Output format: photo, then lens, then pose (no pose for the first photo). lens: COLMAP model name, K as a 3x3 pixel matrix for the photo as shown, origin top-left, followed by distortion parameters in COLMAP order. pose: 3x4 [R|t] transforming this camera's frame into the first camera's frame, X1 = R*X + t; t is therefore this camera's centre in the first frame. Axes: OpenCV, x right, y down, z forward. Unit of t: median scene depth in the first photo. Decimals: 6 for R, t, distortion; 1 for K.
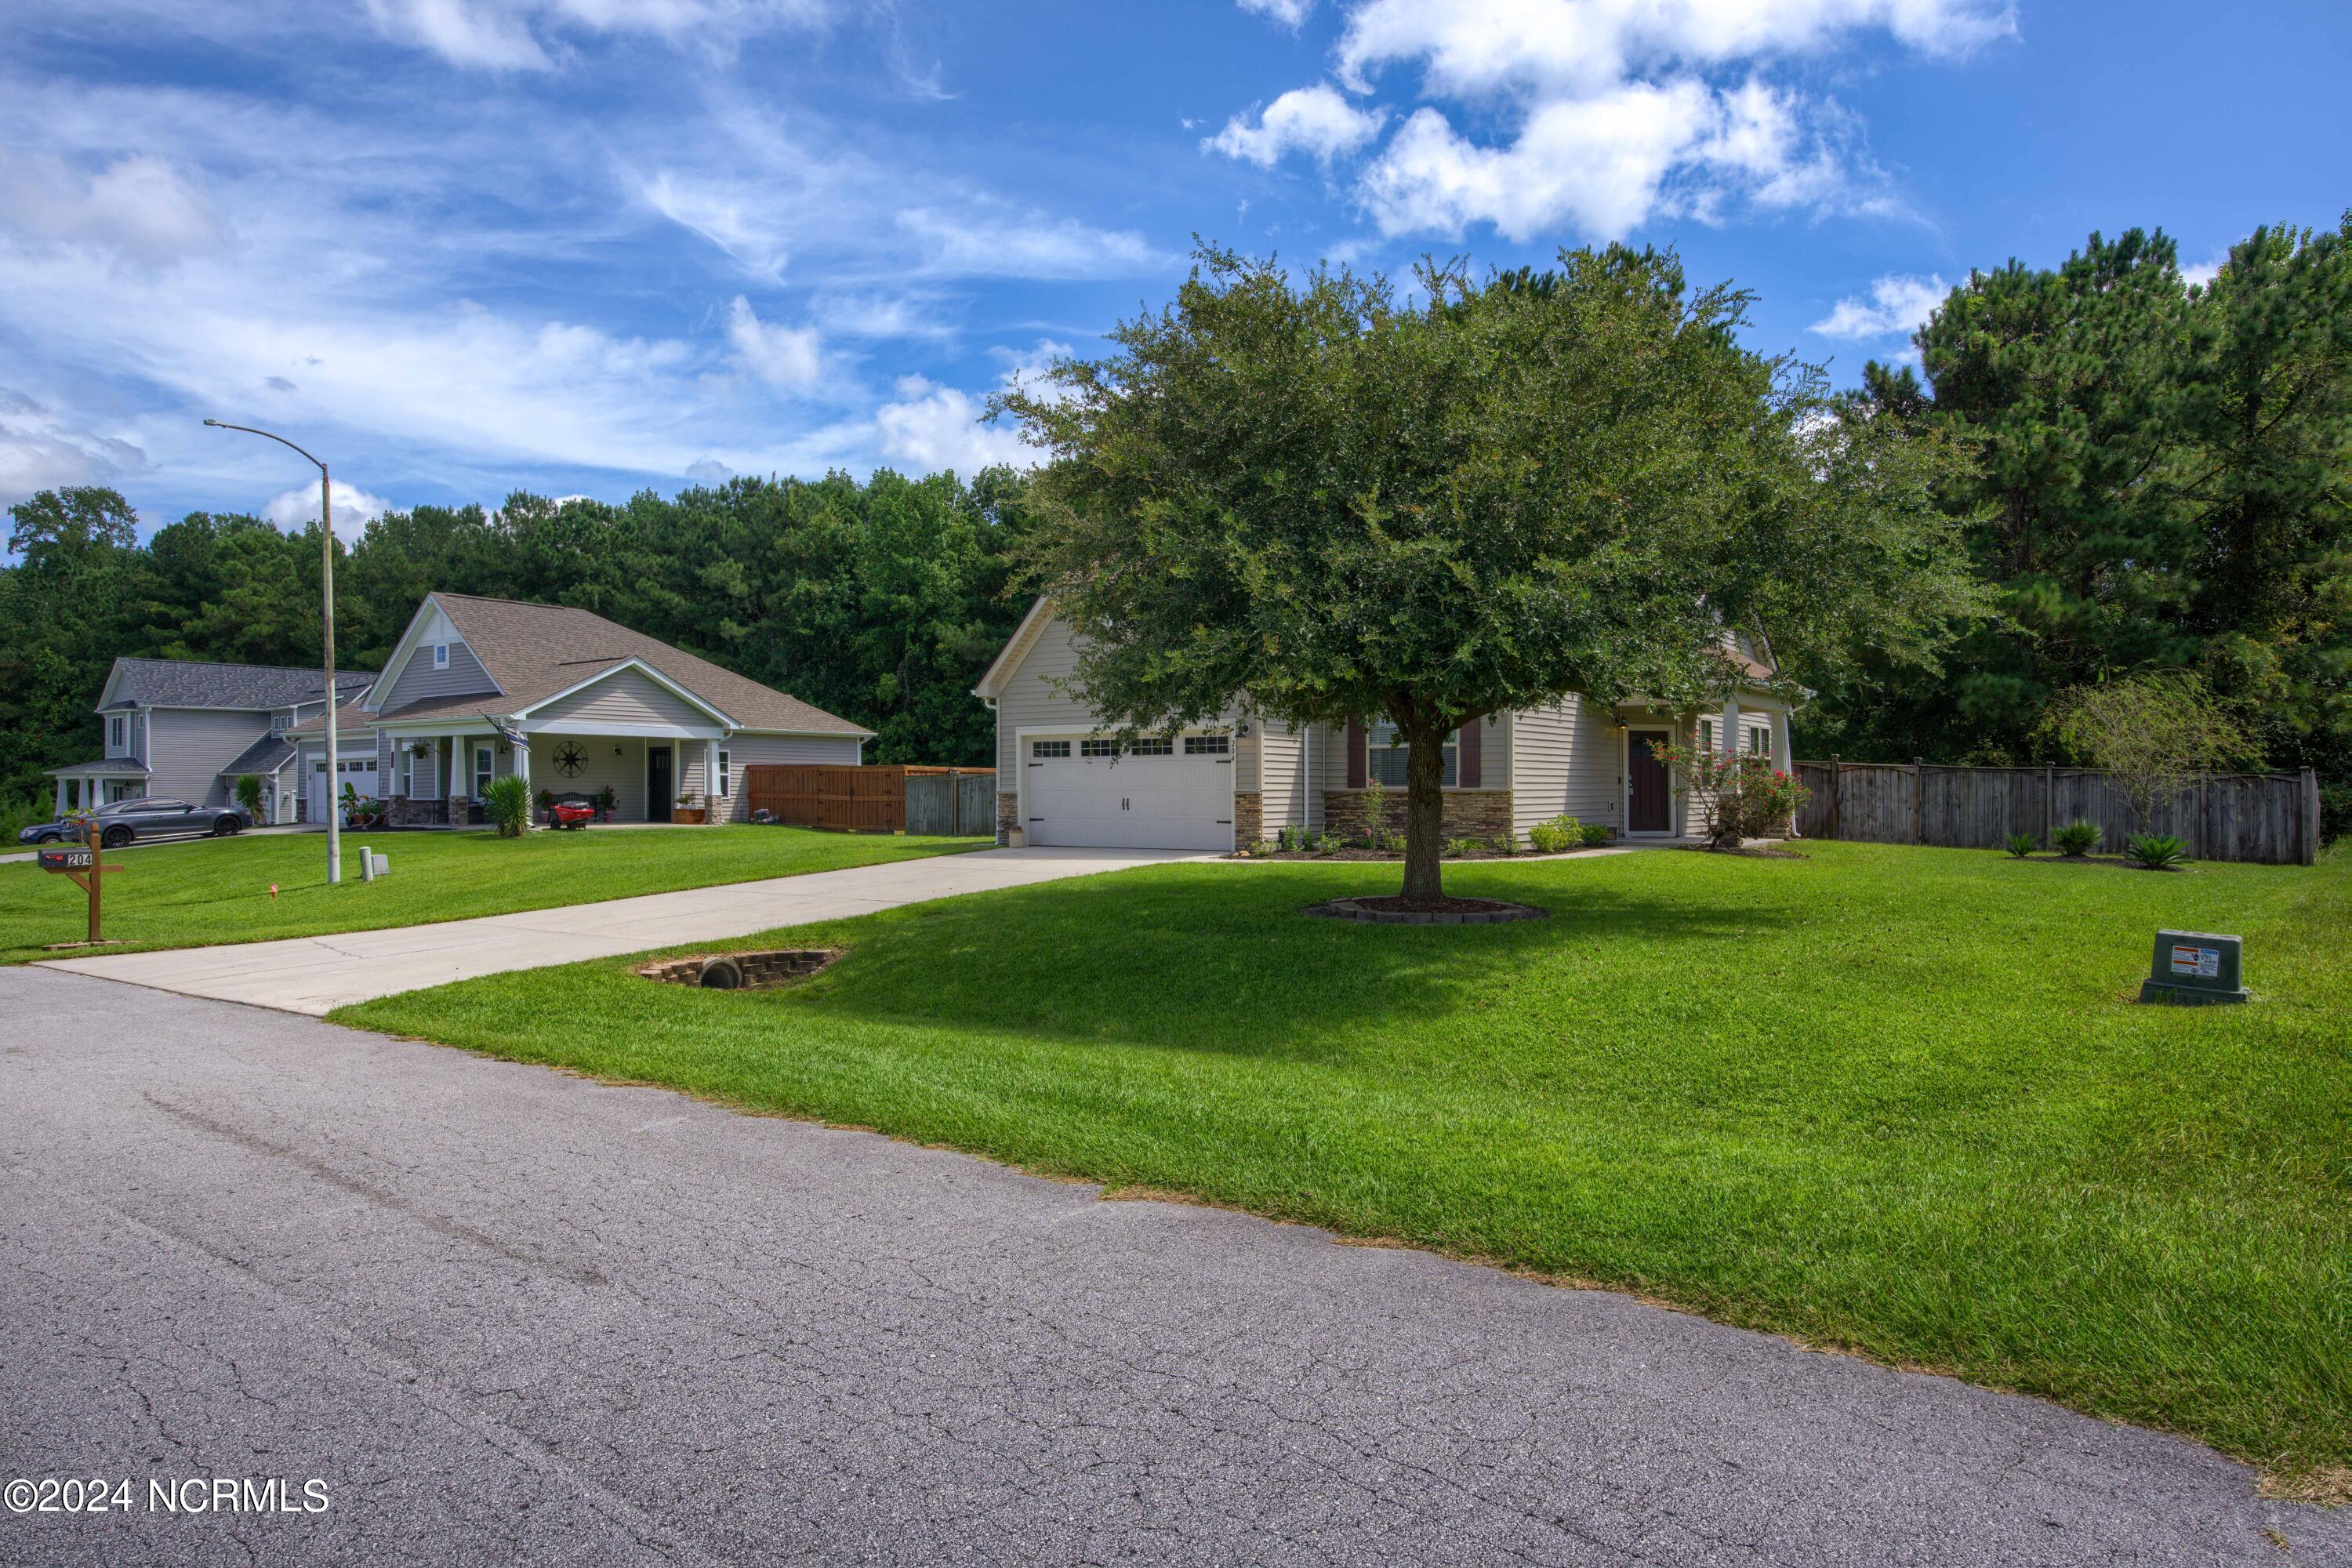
lens RADIAL K [[1390.2, 0, 1246.1], [0, 1390.2, 779.7], [0, 0, 1]] dist [0.000550, 0.001160]
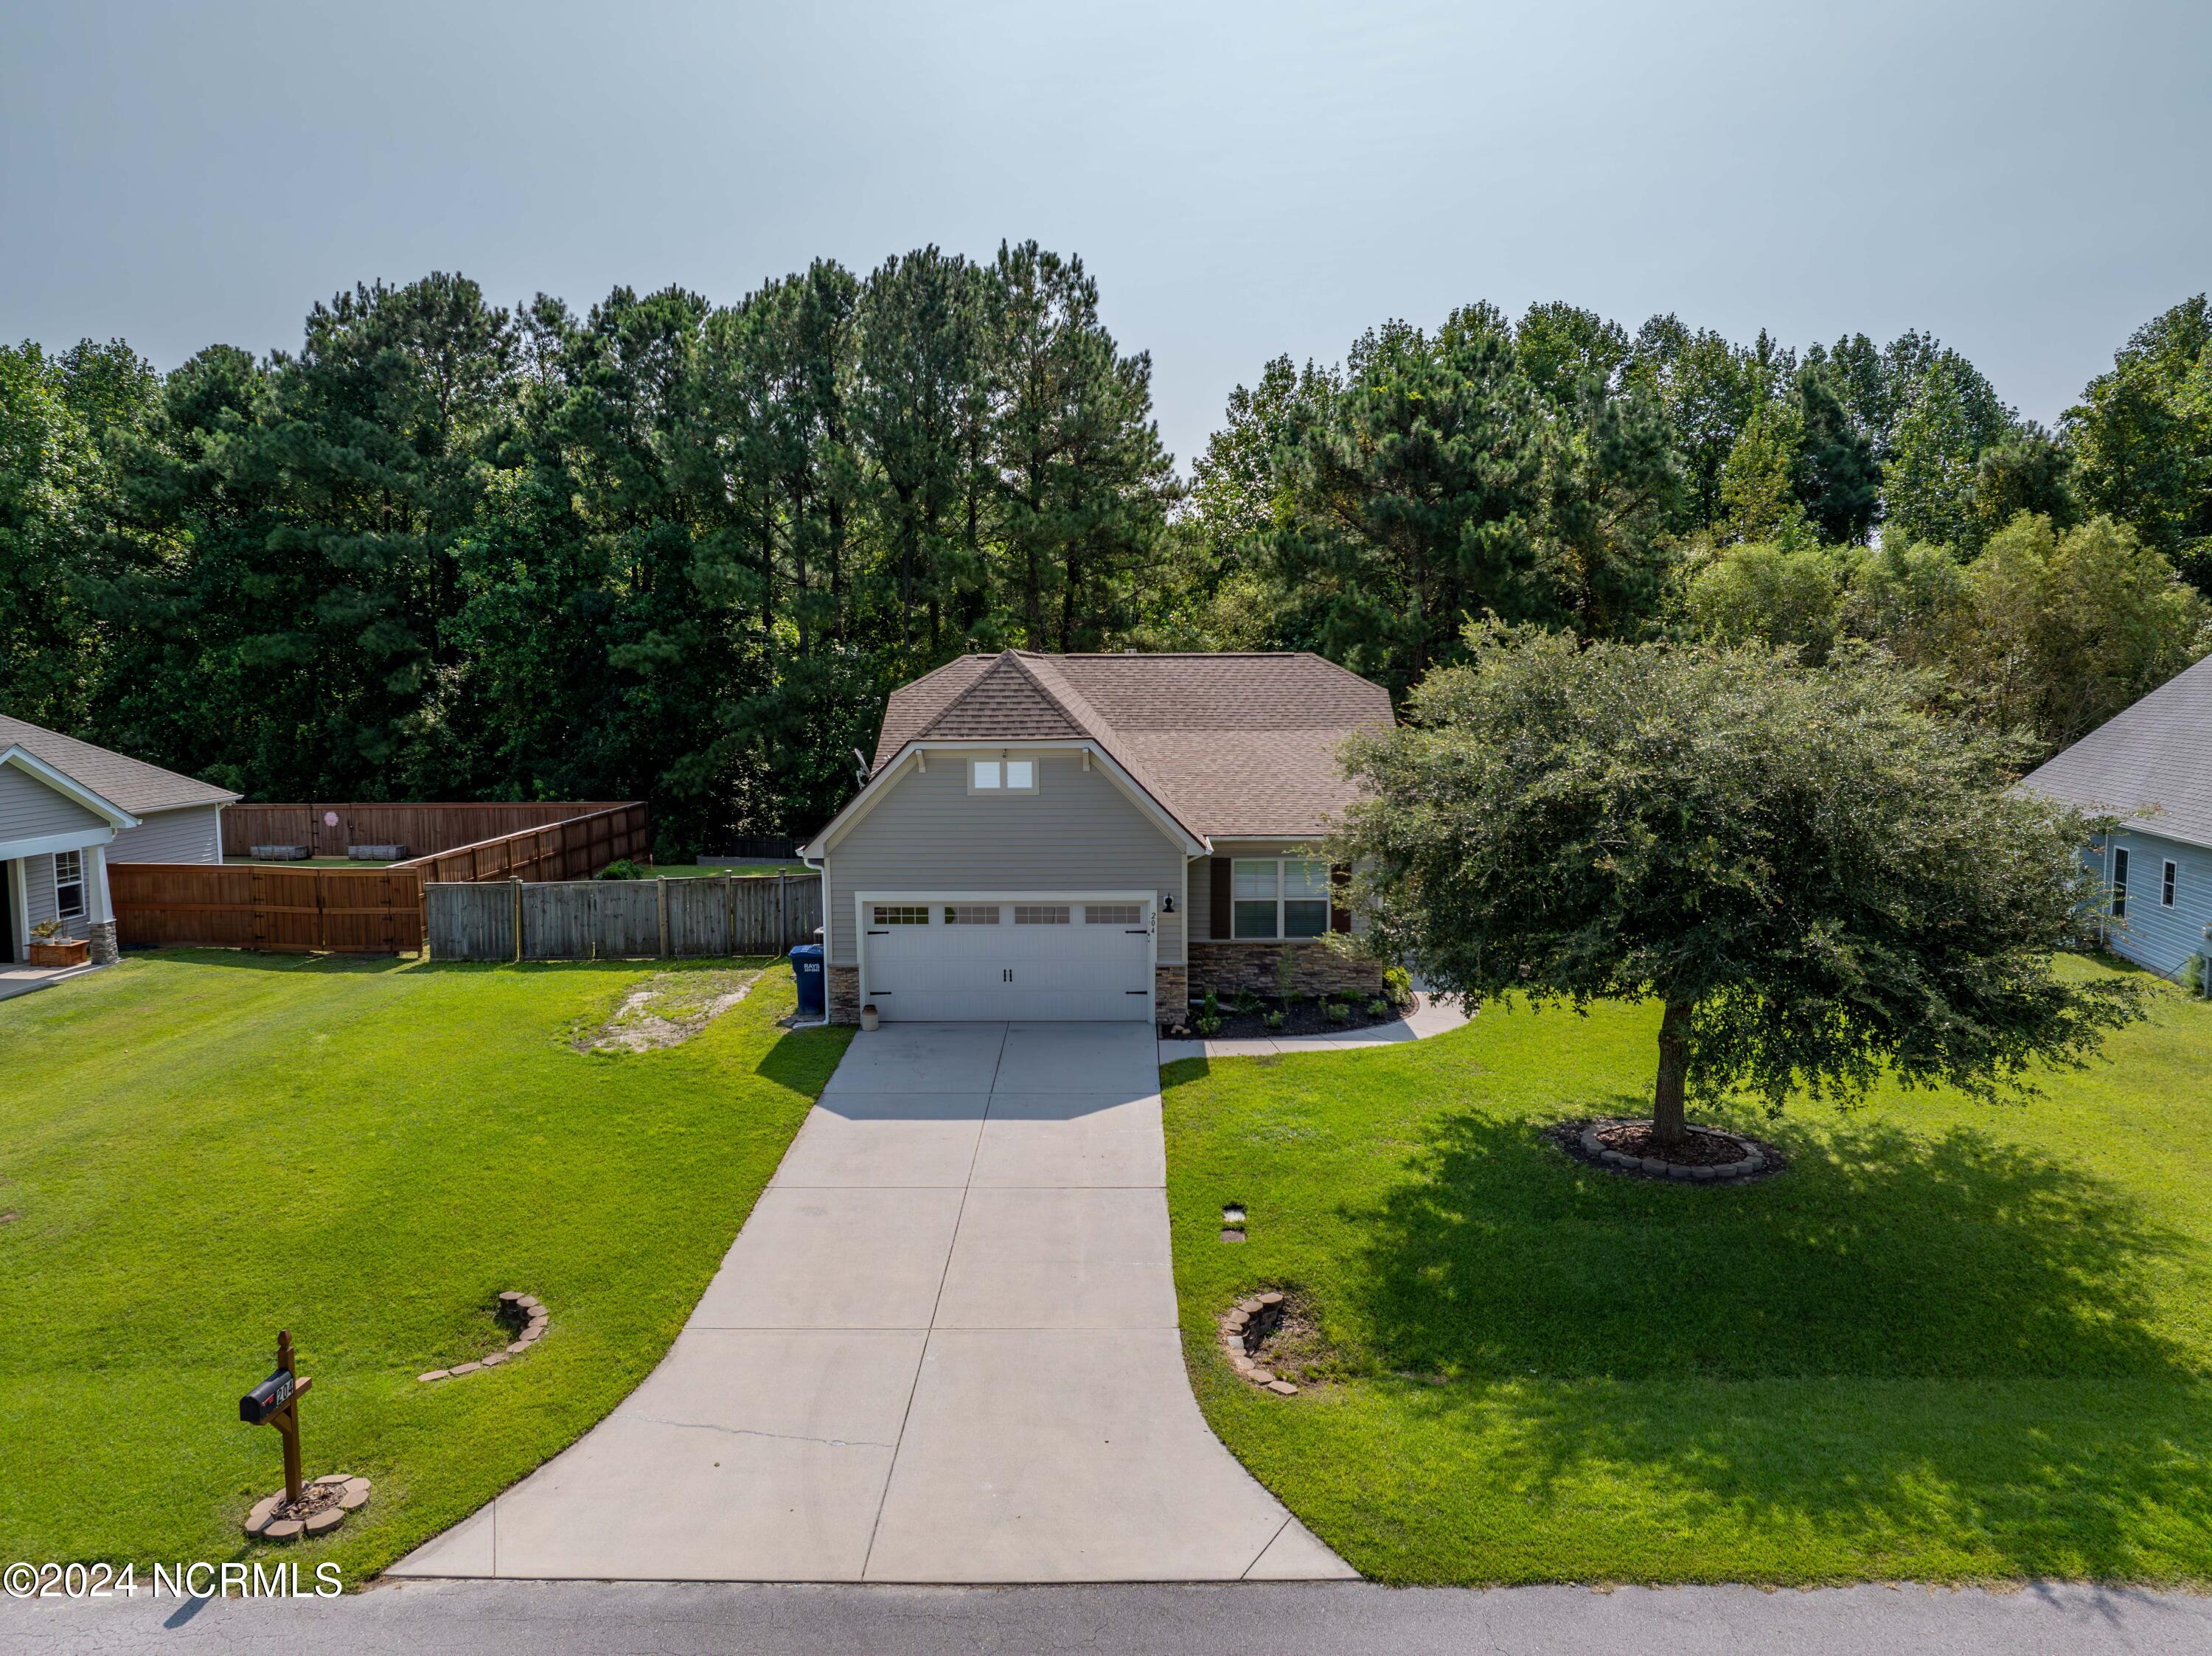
lens RADIAL K [[1527.8, 0, 1112.1], [0, 1527.8, 790.8], [0, 0, 1]] dist [0.003167, -0.002012]
pose [[0.845314, -0.043381, 0.532505, -0.543591], [0.000174, 0.996721, 0.080921, -0.181050], [-0.534269, -0.068311, 0.842550, 0.098066]]
